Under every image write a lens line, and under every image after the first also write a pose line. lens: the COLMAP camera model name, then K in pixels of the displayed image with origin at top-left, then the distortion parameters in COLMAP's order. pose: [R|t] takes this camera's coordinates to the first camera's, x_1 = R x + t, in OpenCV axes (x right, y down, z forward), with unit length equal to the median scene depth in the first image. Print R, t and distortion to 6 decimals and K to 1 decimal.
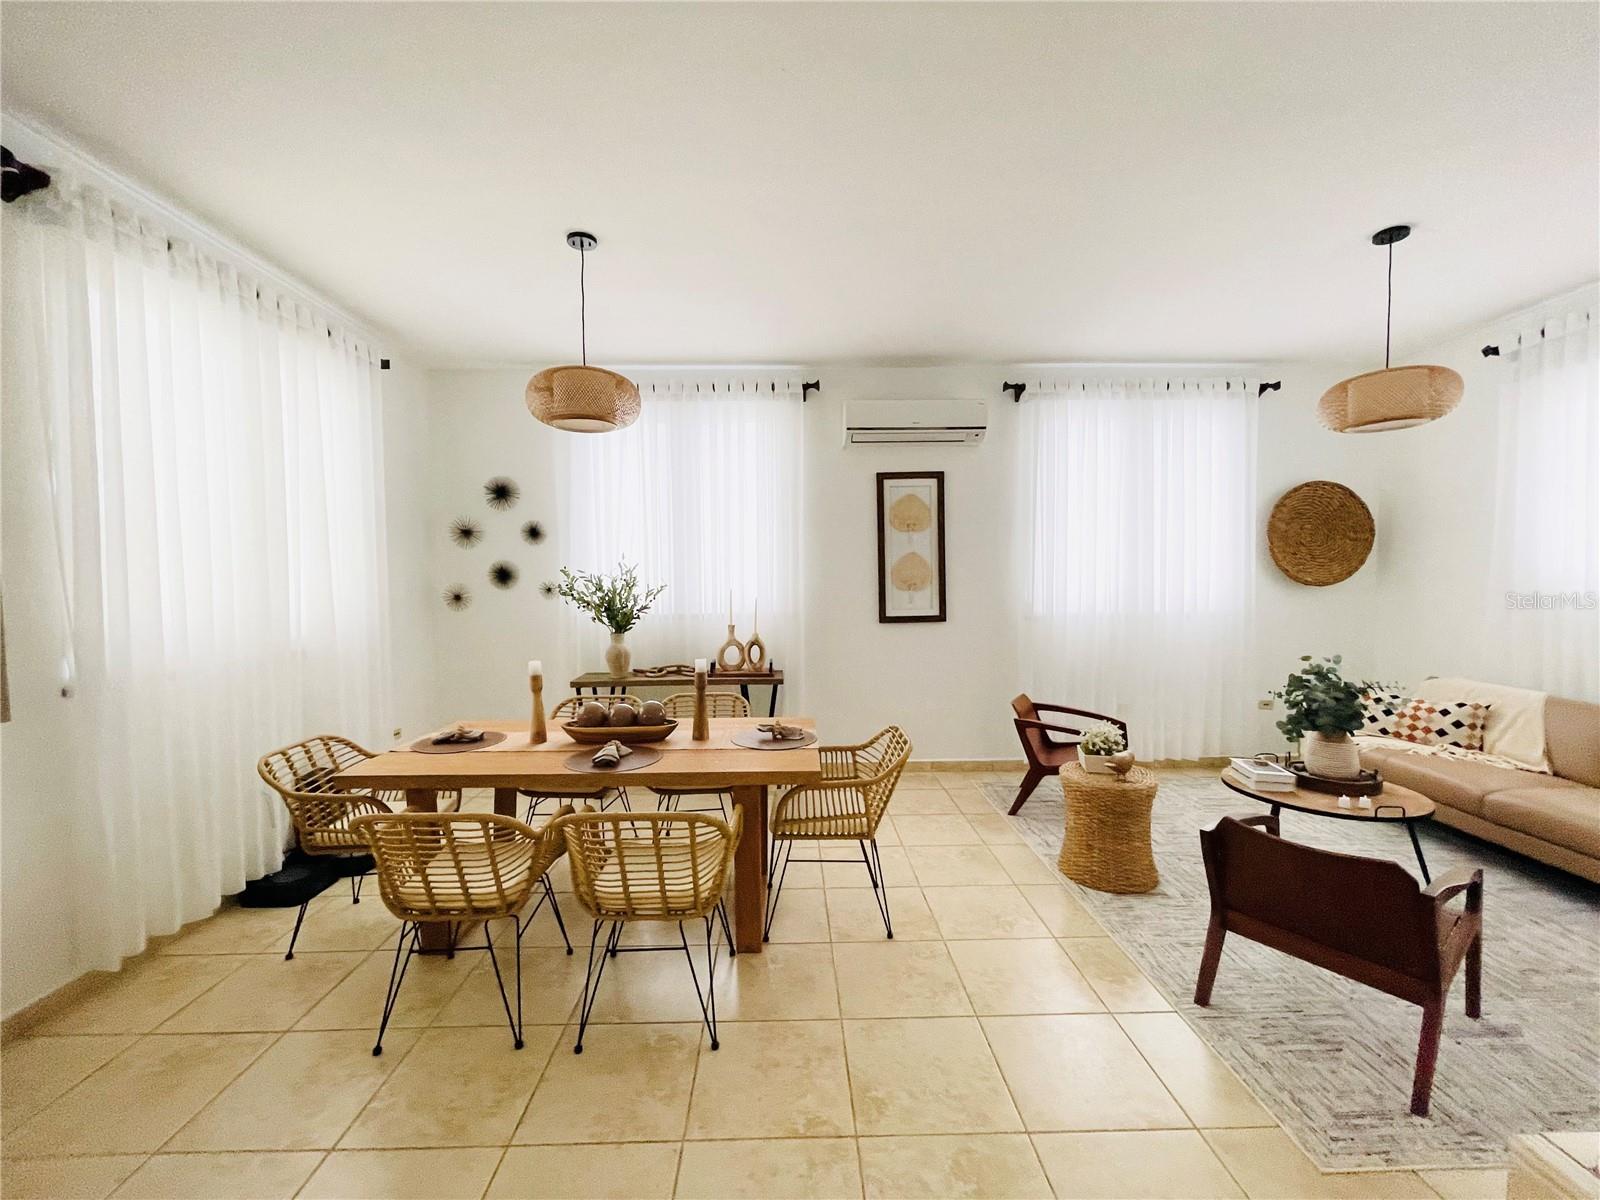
lens RADIAL K [[651.3, 0, 796.5], [0, 651.3, 599.0], [0, 0, 1]] dist [0.000218, -0.000543]
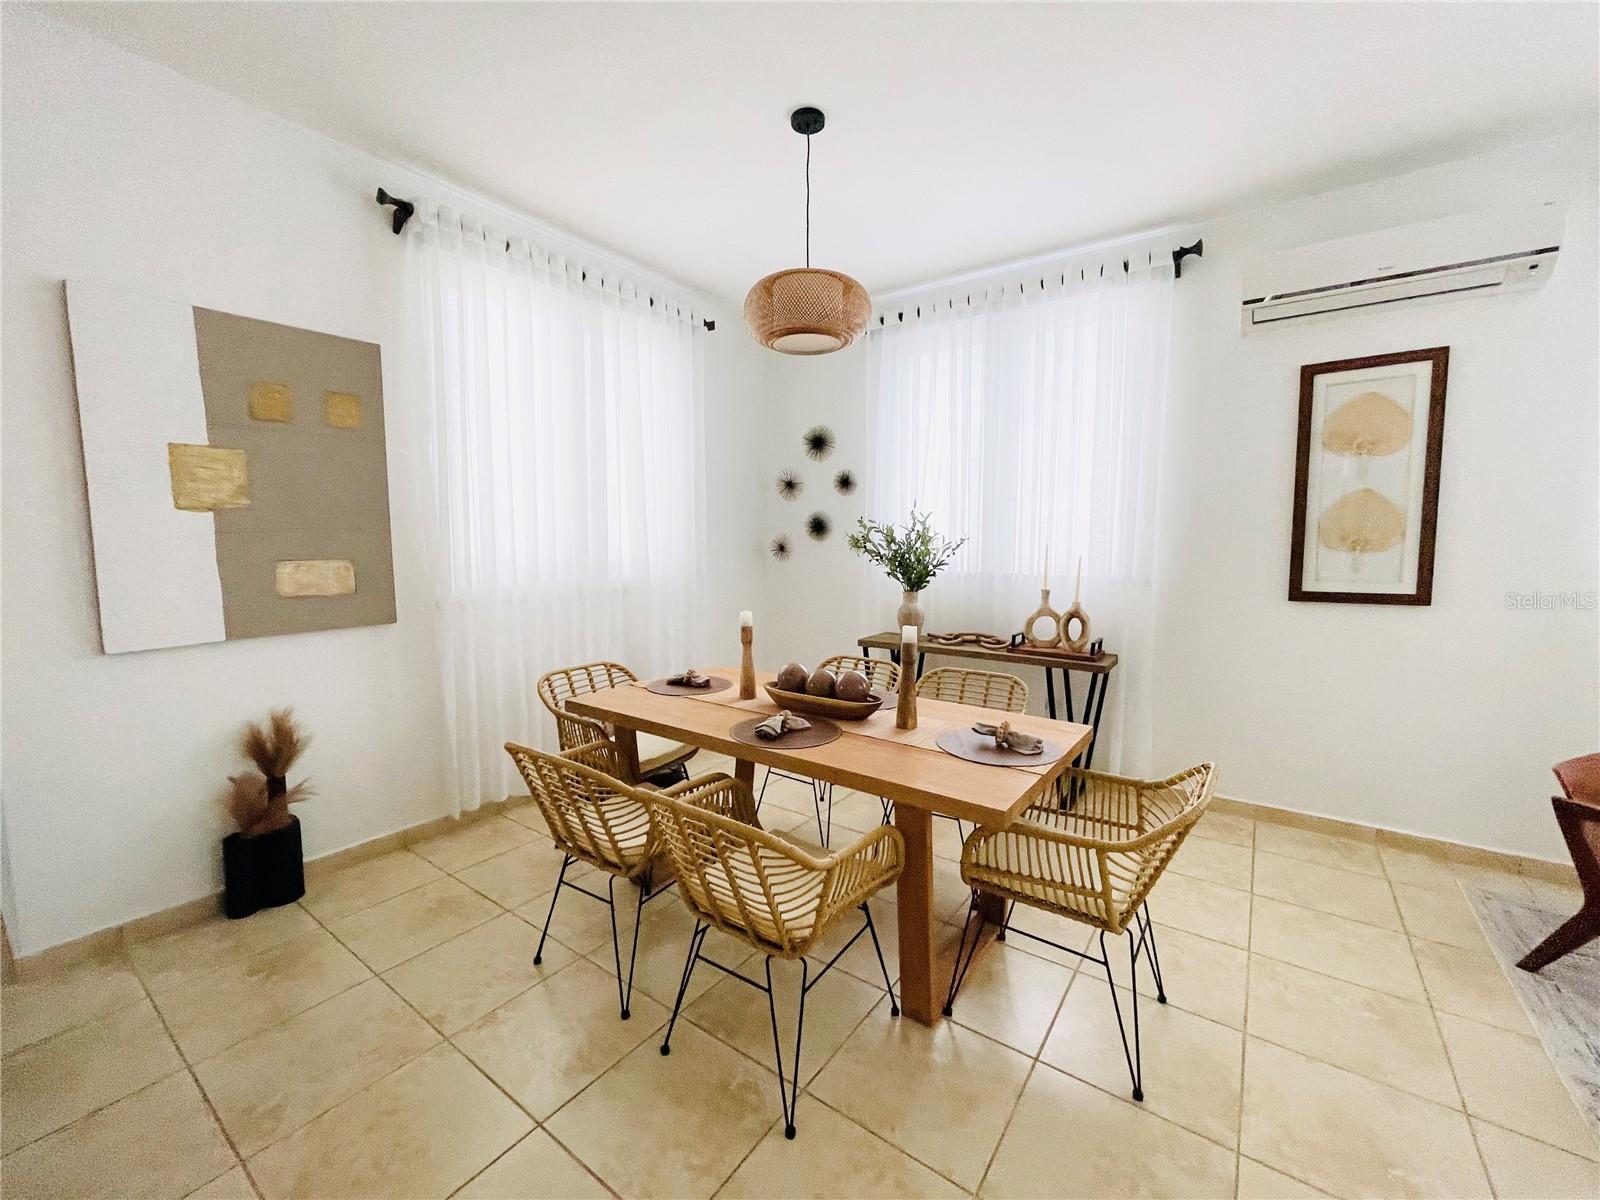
lens RADIAL K [[651.3, 0, 793.8], [0, 651.3, 598.2], [0, 0, 1]] dist [0.000218, -0.000543]
pose [[0.796700, 0.066279, -0.600730, 0.160113], [-0.032763, 0.997243, 0.066576, 0.009372], [0.603486, -0.033359, 0.796675, 0.231143]]
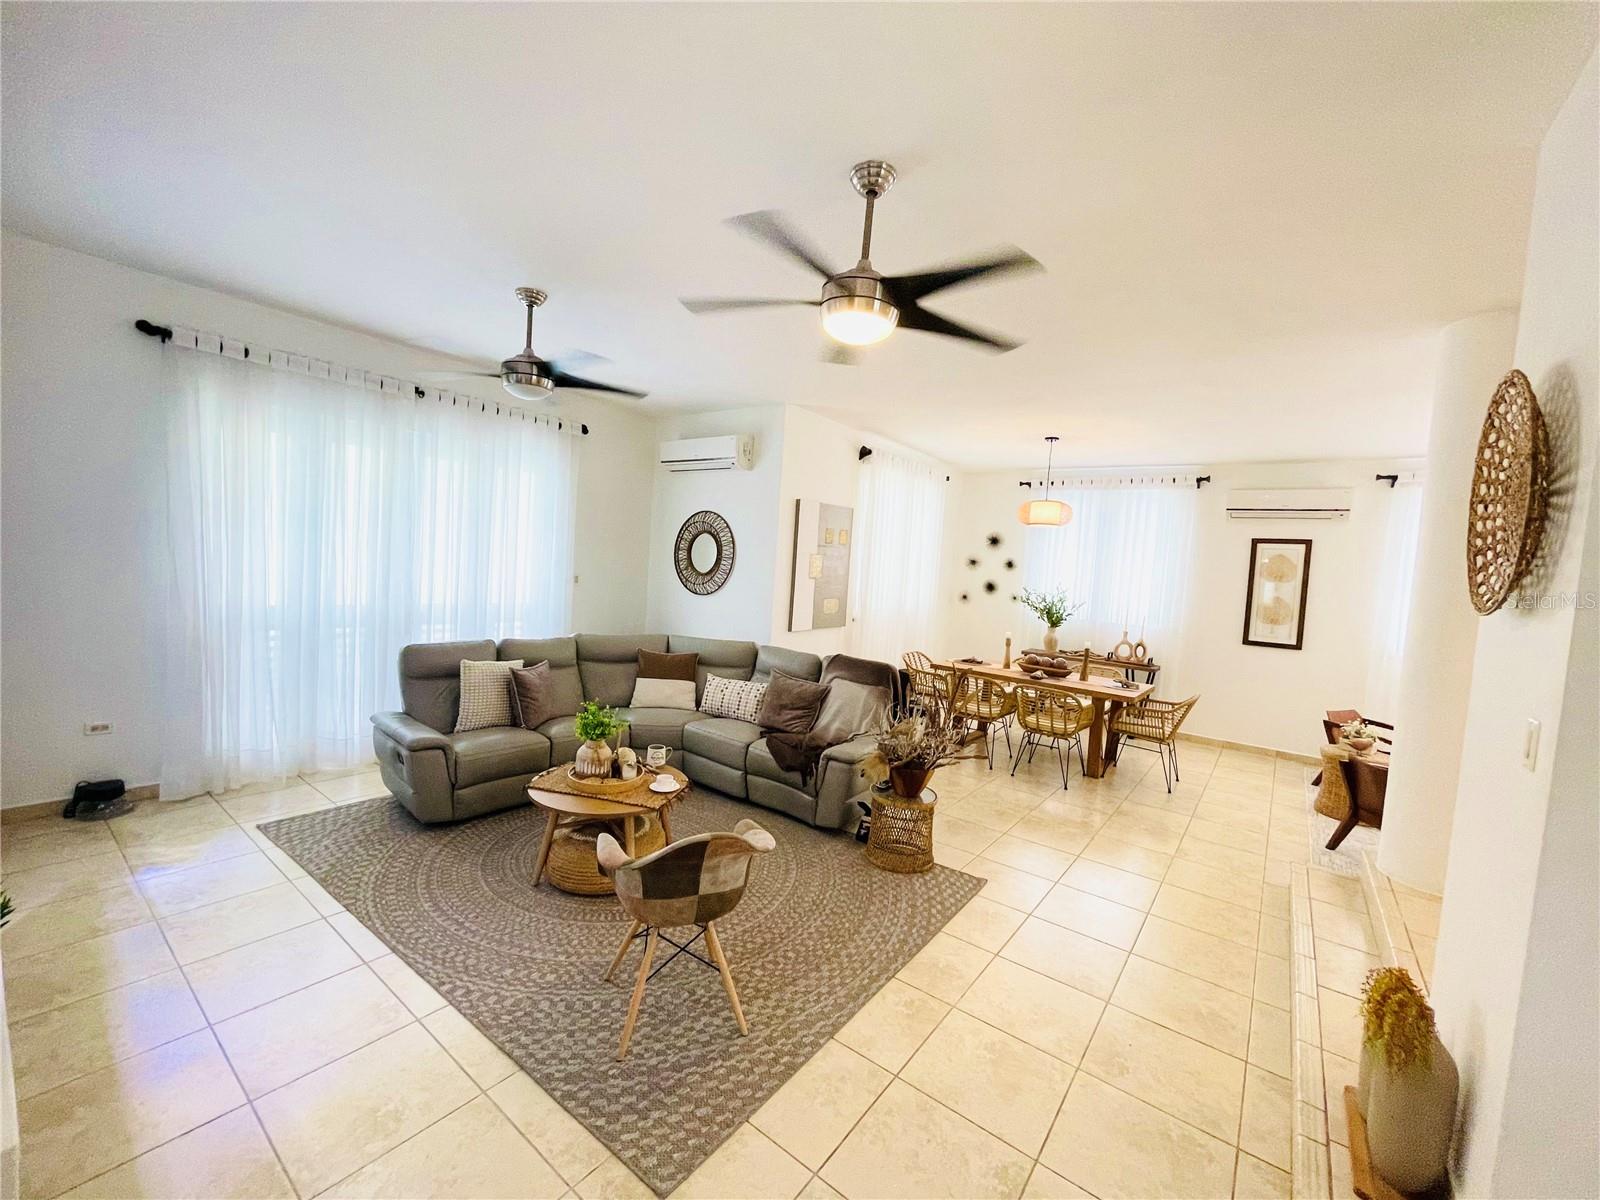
lens RADIAL K [[651.3, 0, 802.4], [0, 651.3, 599.6], [0, 0, 1]] dist [0.000218, -0.000543]
pose [[0.785095, 0.099839, -0.611276, 0.299576], [-0.100184, 0.994397, 0.033742, -0.014885], [0.611220, 0.034749, 0.790698, -0.910454]]
